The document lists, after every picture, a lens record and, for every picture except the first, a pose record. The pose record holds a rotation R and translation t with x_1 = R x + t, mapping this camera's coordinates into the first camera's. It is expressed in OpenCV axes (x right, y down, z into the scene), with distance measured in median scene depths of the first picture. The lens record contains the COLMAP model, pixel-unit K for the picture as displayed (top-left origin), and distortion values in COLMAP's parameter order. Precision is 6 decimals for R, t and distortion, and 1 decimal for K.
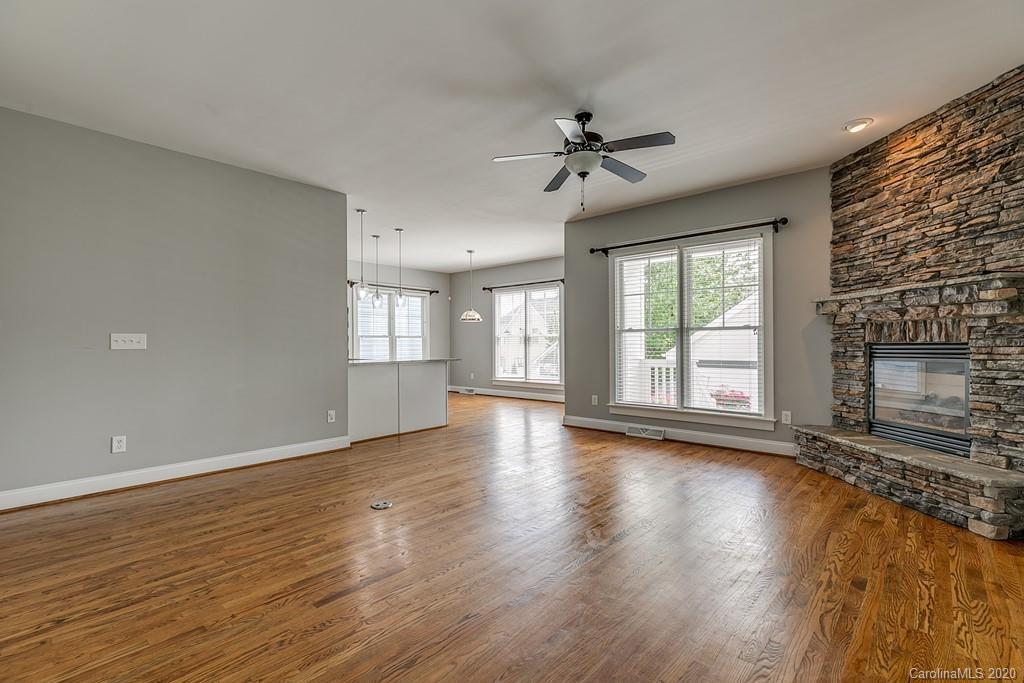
lens RADIAL K [[463.9, 0, 508.2], [0, 463.9, 344.5], [0, 0, 1]] dist [0.005748, -0.001500]
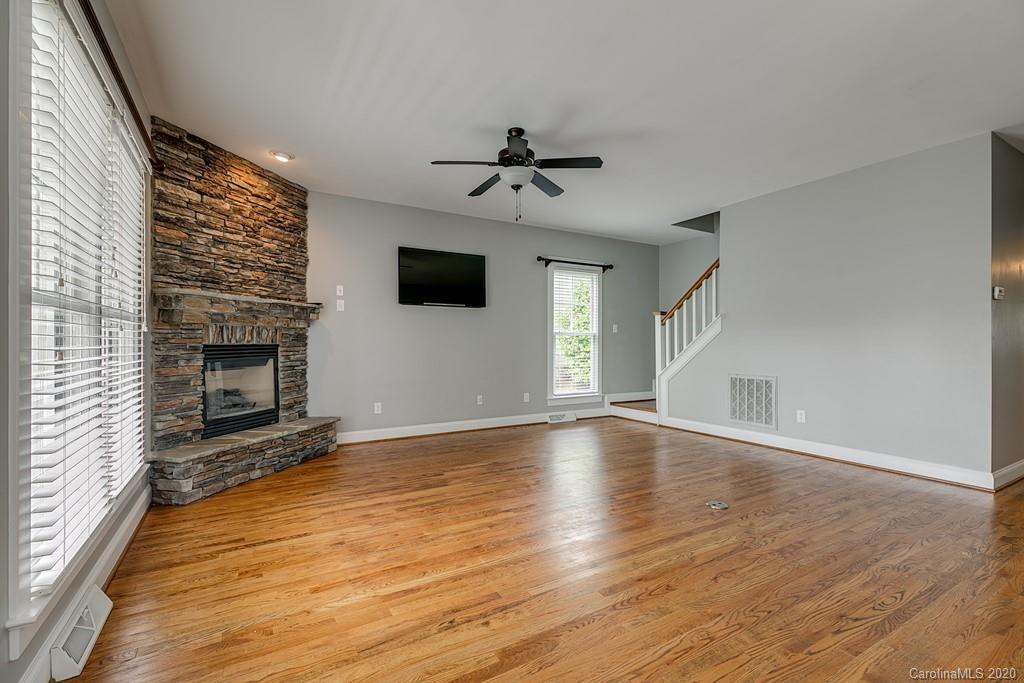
lens RADIAL K [[463.9, 0, 513.5], [0, 463.9, 347.8], [0, 0, 1]] dist [0.005748, -0.001500]
pose [[-0.957895, 0.000681, 0.287119, -0.129805], [0.004596, 0.999905, 0.012960, -0.007308], [-0.287083, 0.013734, -0.957807, 1.941694]]
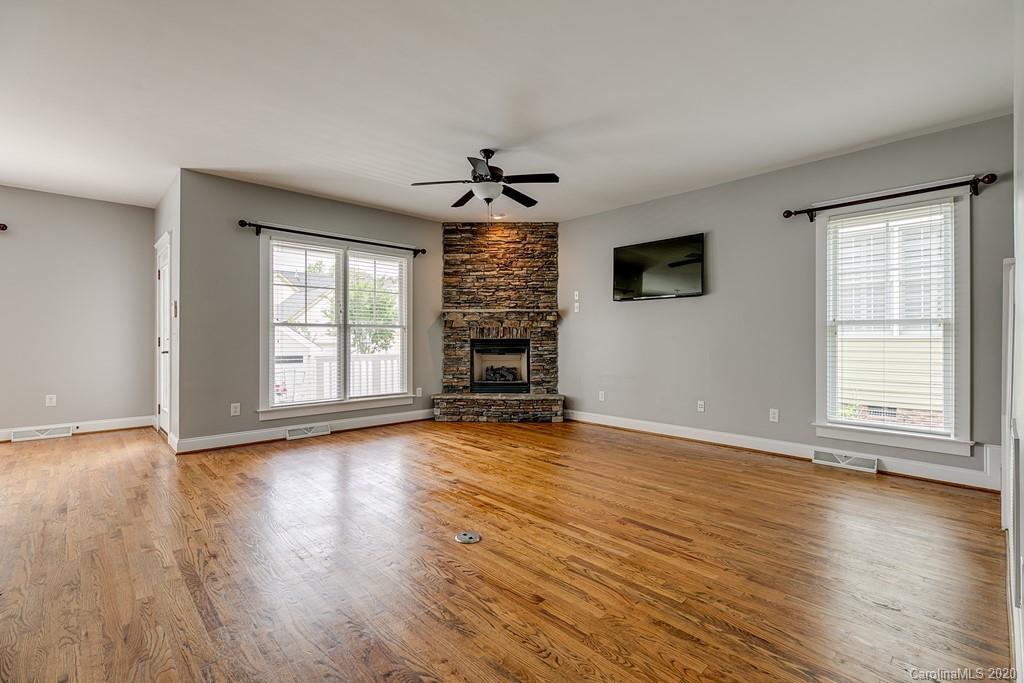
lens RADIAL K [[463.9, 0, 512.7], [0, 463.9, 340.7], [0, 0, 1]] dist [0.005748, -0.001500]
pose [[0.080389, 0.000232, 0.996764, -0.999244], [0.001222, 0.999999, -0.000331, 0.004419], [-0.996763, 0.001245, 0.080389, 0.799785]]
